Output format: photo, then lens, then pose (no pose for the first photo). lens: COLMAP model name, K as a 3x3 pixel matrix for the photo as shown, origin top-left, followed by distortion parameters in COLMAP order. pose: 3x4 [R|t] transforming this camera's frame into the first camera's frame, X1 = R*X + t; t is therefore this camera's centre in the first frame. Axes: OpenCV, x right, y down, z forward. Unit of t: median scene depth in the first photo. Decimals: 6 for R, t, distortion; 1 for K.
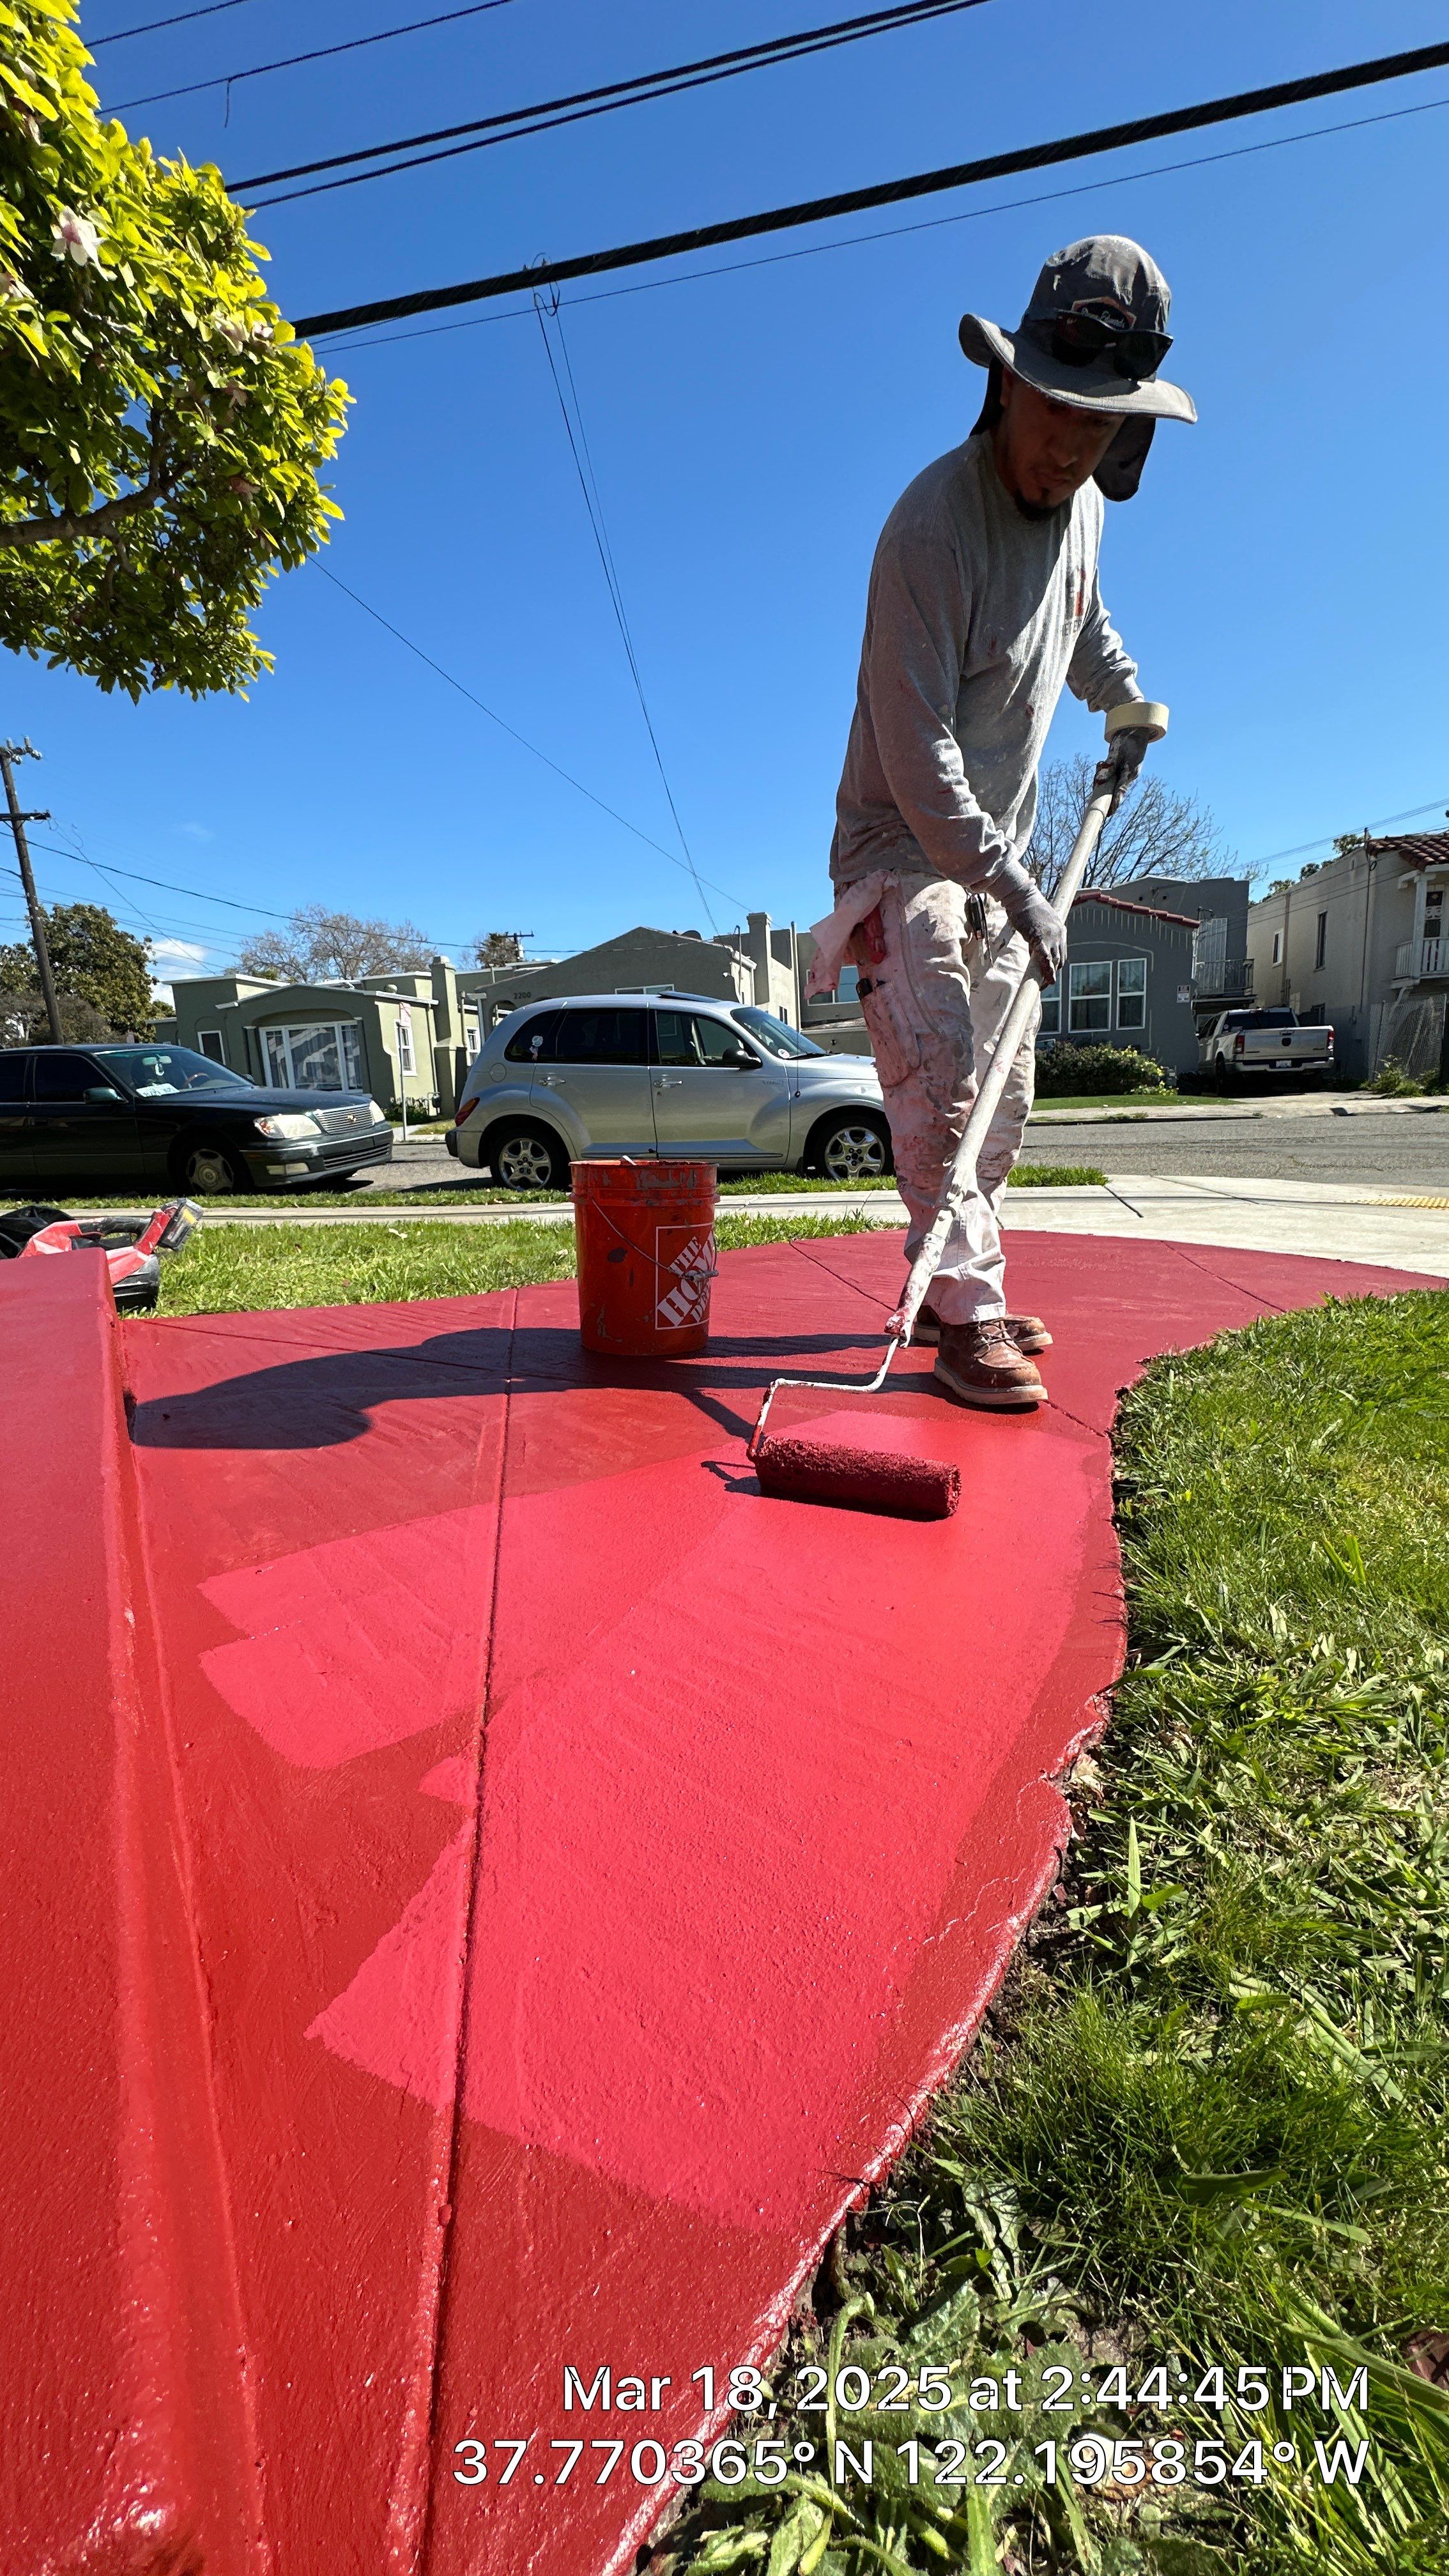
lens RADIAL K [[1027.8, 0, 720.7], [0, 1027.8, 1289.0], [0, 0, 1]] dist [-0.002398, 0.000430]
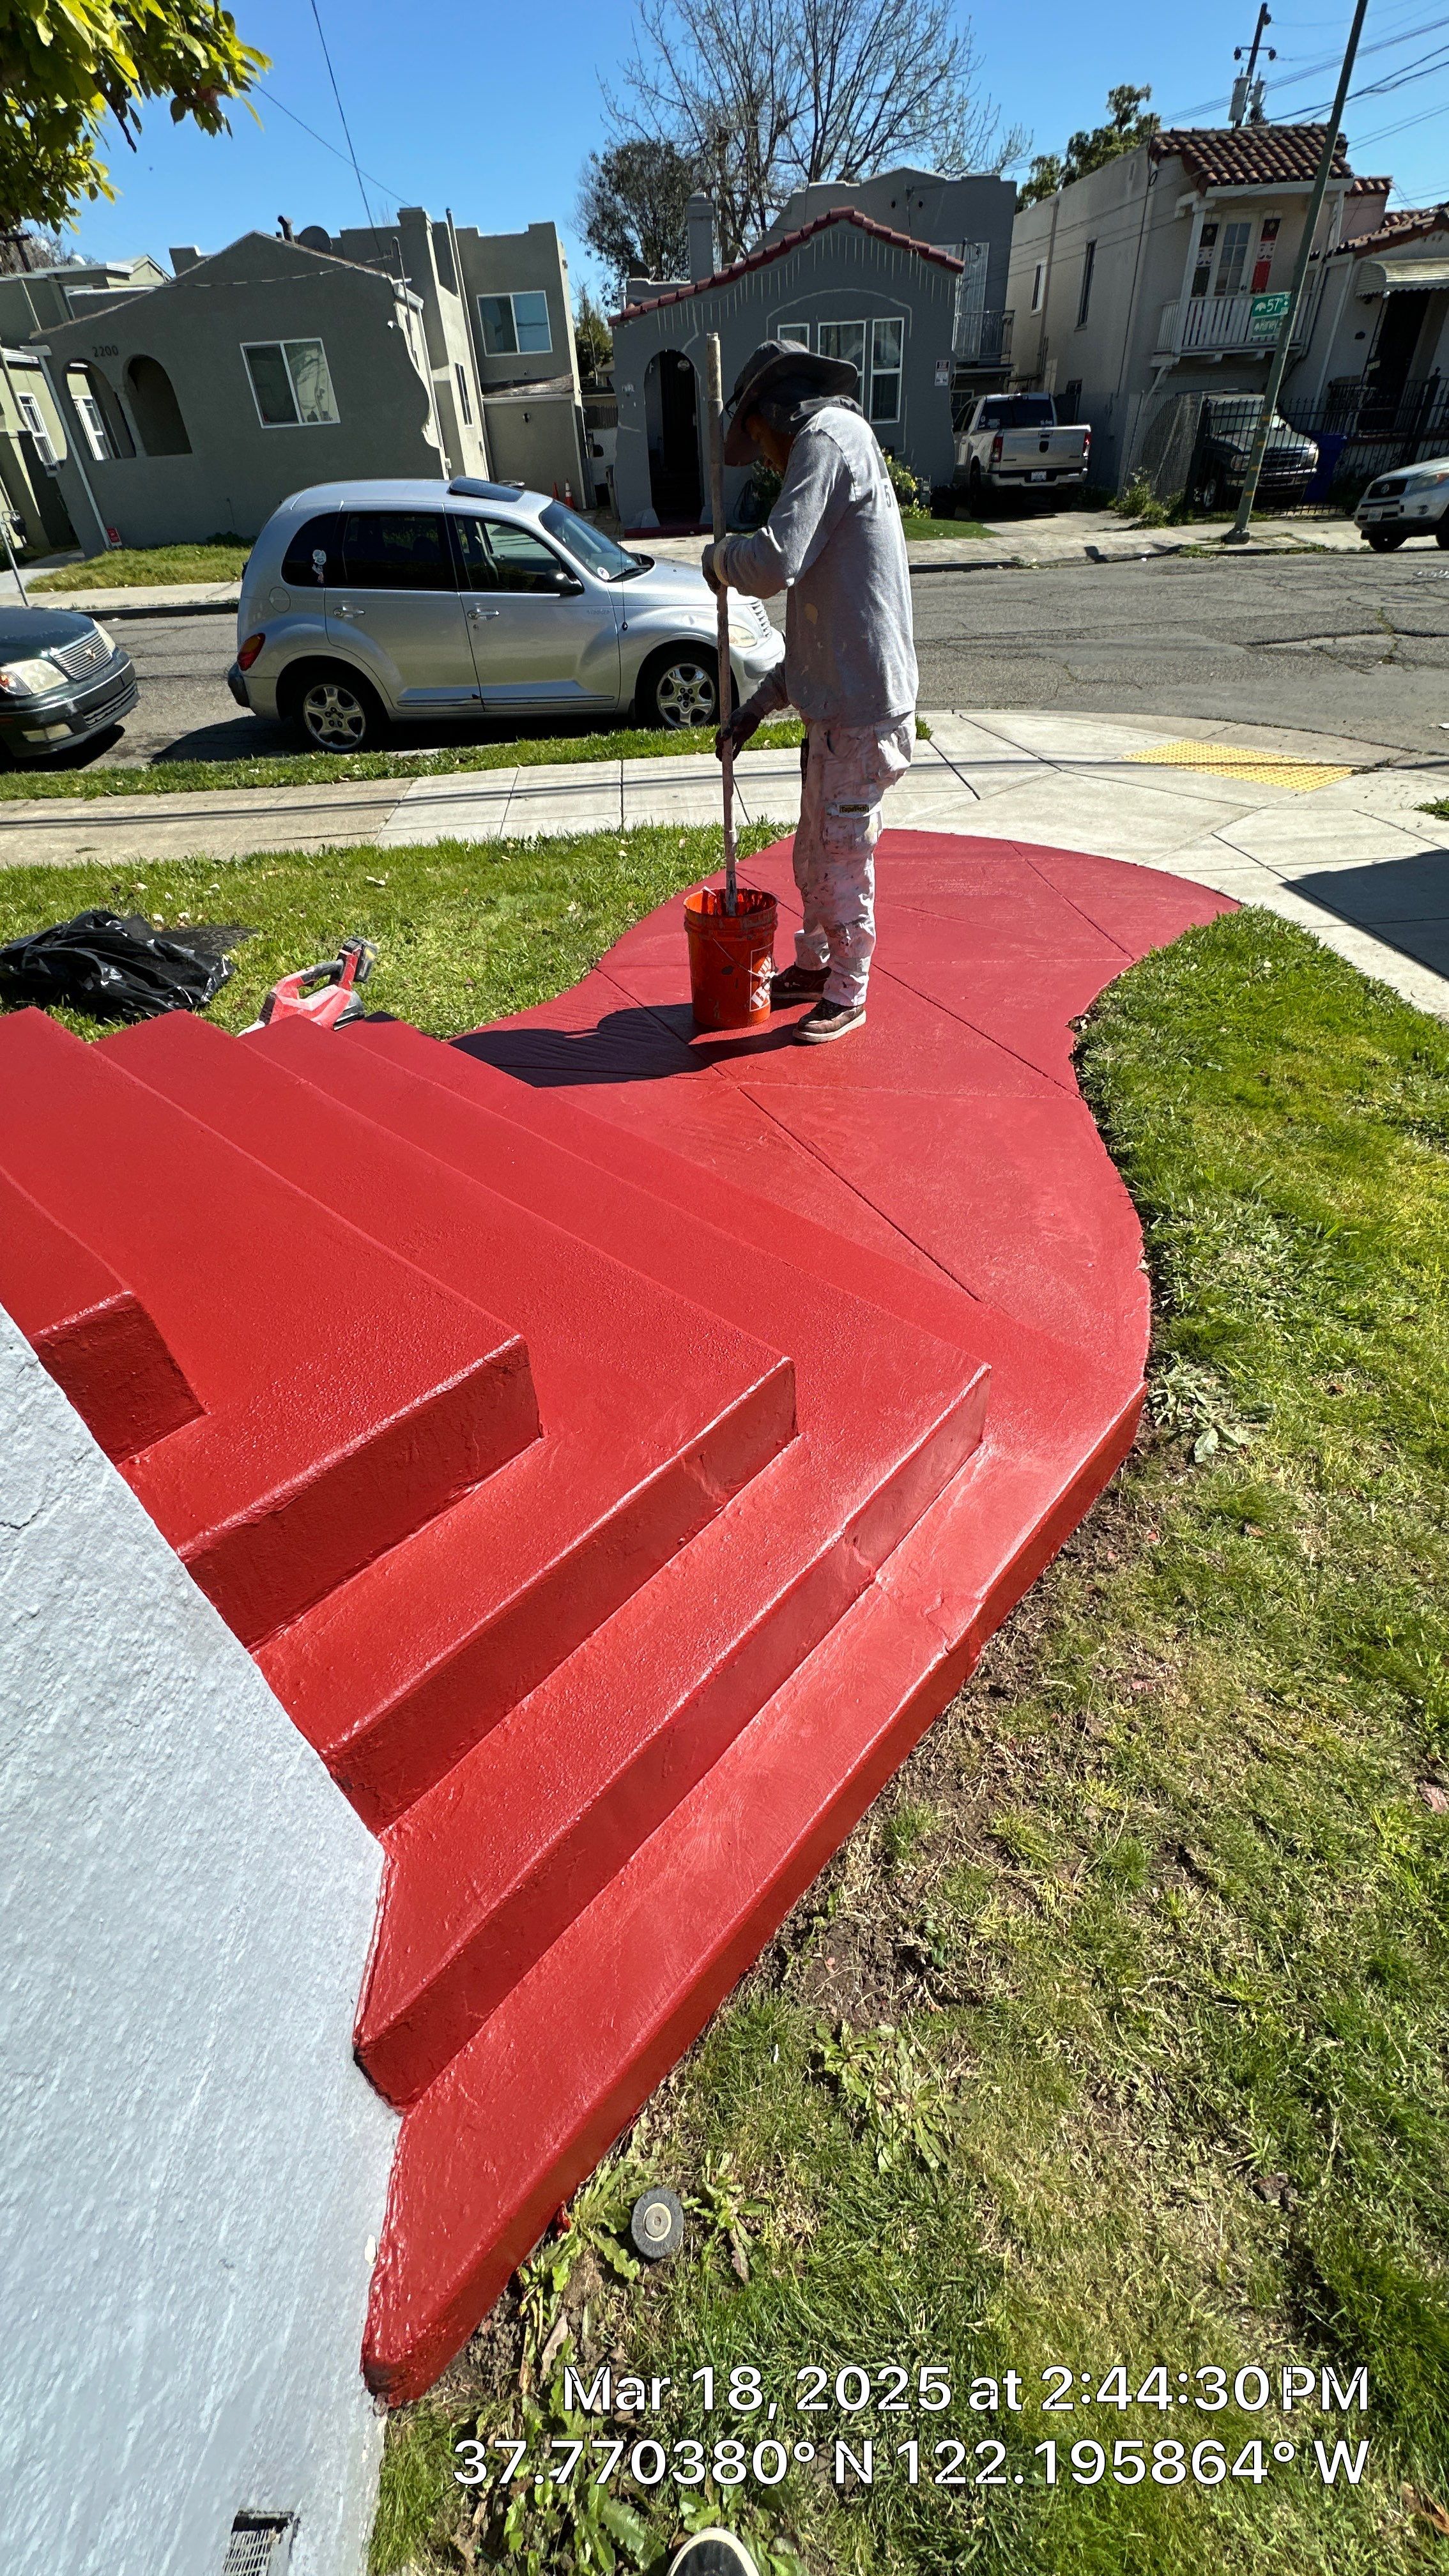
lens RADIAL K [[1027.8, 0, 728.5], [0, 1027.8, 1290.4], [0, 0, 1]] dist [-0.002398, 0.000430]
pose [[0.961069, -0.173442, 0.215091, -0.128841], [0.051238, 0.876814, 0.478092, -0.085603], [-0.271516, -0.448459, 0.851566, -0.114797]]
